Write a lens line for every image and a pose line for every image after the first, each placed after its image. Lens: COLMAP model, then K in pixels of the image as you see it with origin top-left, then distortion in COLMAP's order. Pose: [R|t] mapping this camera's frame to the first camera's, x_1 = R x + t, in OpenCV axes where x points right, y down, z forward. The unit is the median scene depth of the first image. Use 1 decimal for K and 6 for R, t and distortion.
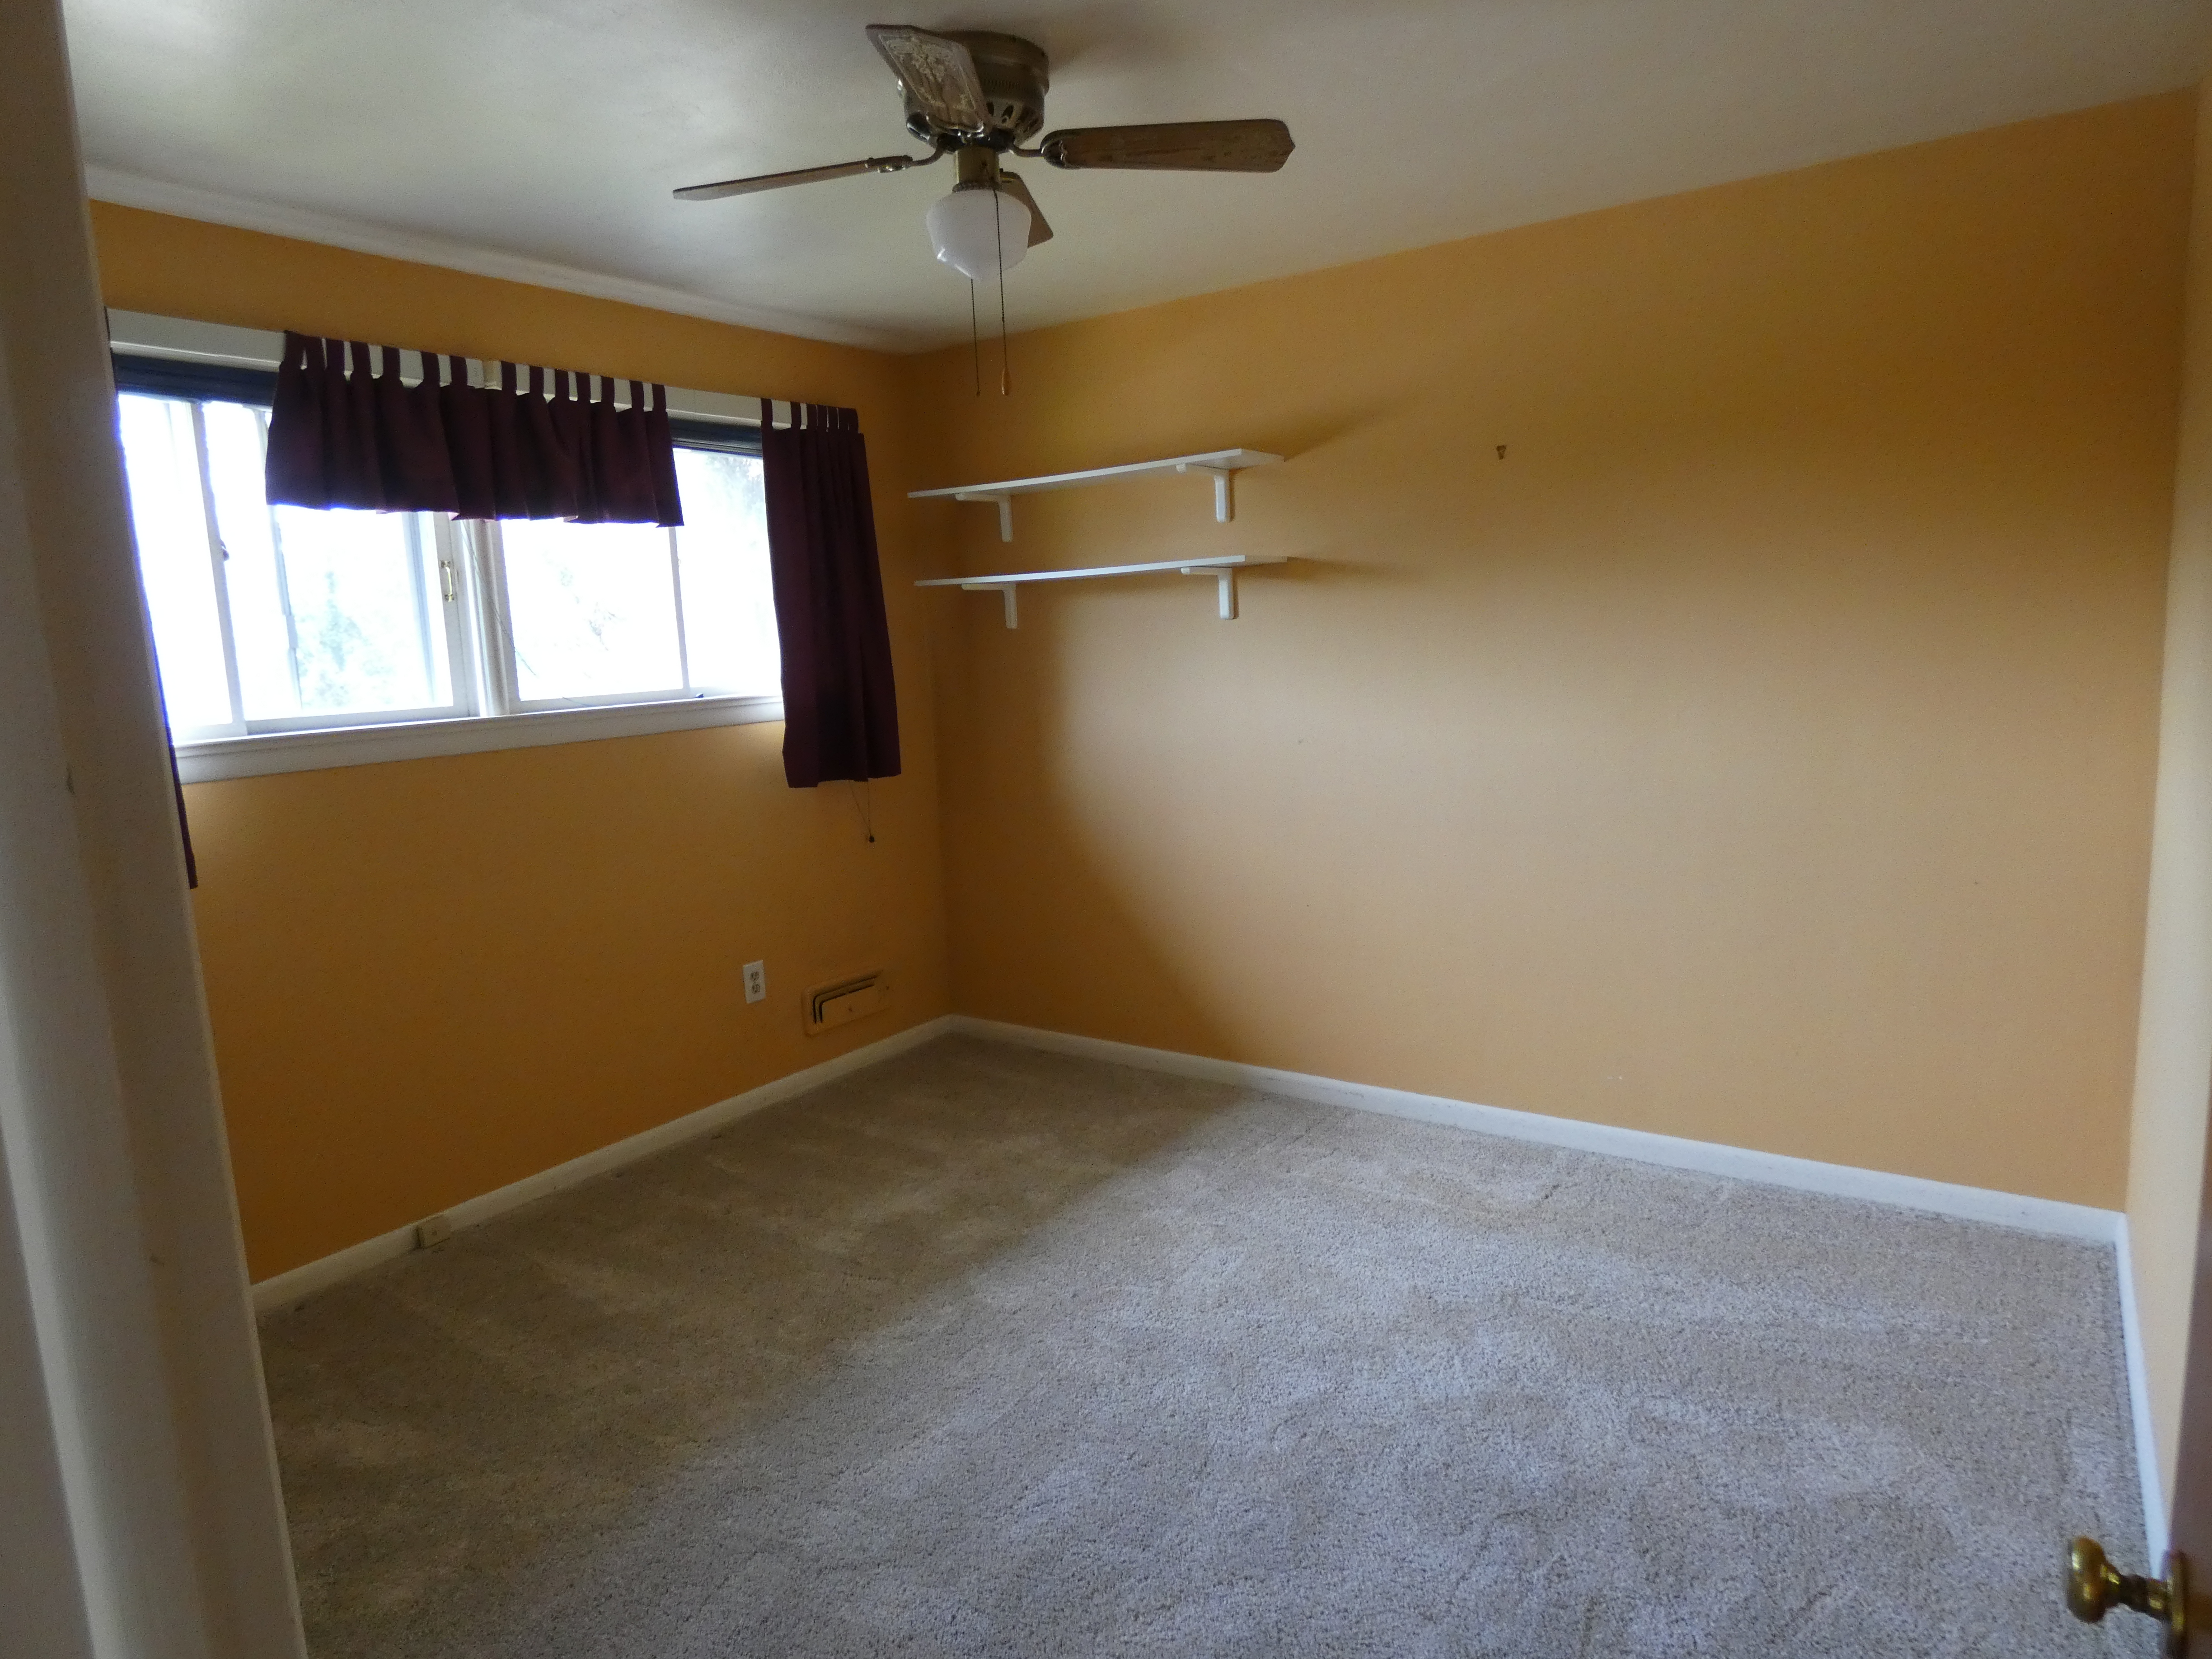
lens RADIAL K [[1329.2, 0, 1106.0], [0, 1329.2, 829.5], [0, 0, 1]] dist [-0.003034, 0.001543]
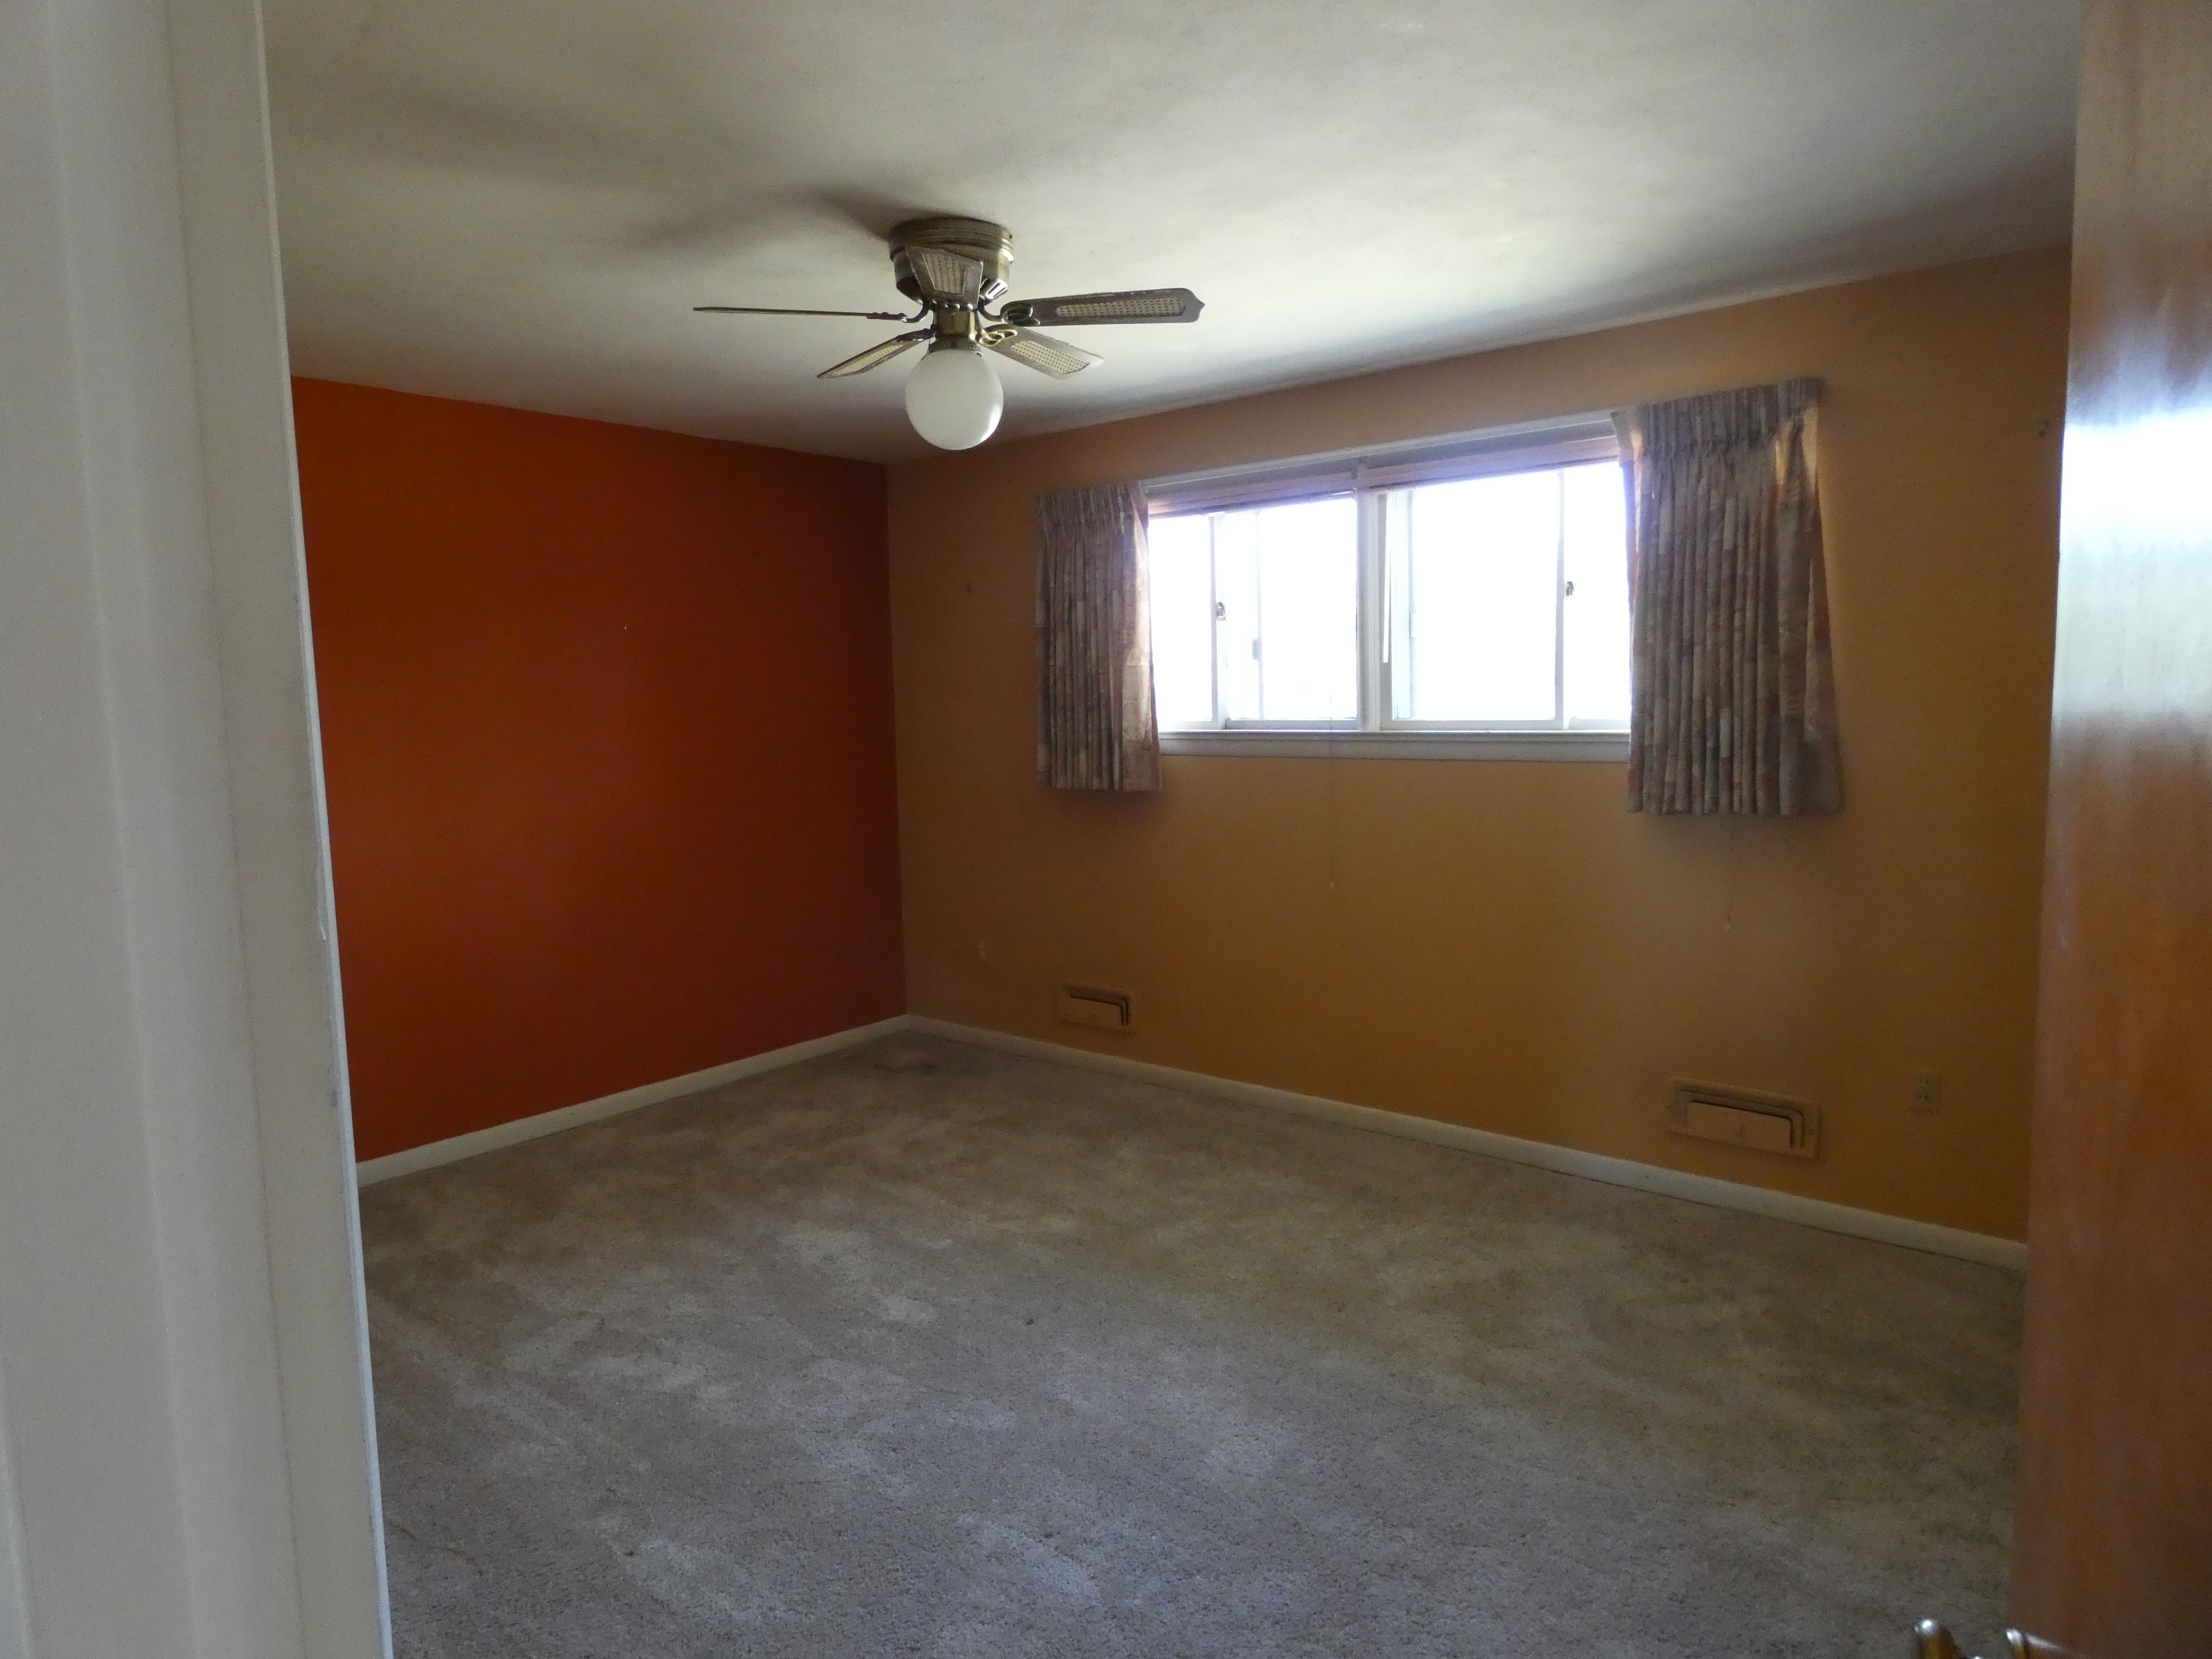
lens RADIAL K [[1329.2, 0, 1106.0], [0, 1329.2, 829.5], [0, 0, 1]] dist [-0.003034, 0.001543]
pose [[-0.084282, 0.148774, -0.985273, 0.651972], [-0.128279, 0.978943, 0.158792, -0.130779], [0.988150, 0.139773, -0.063423, 0.698224]]
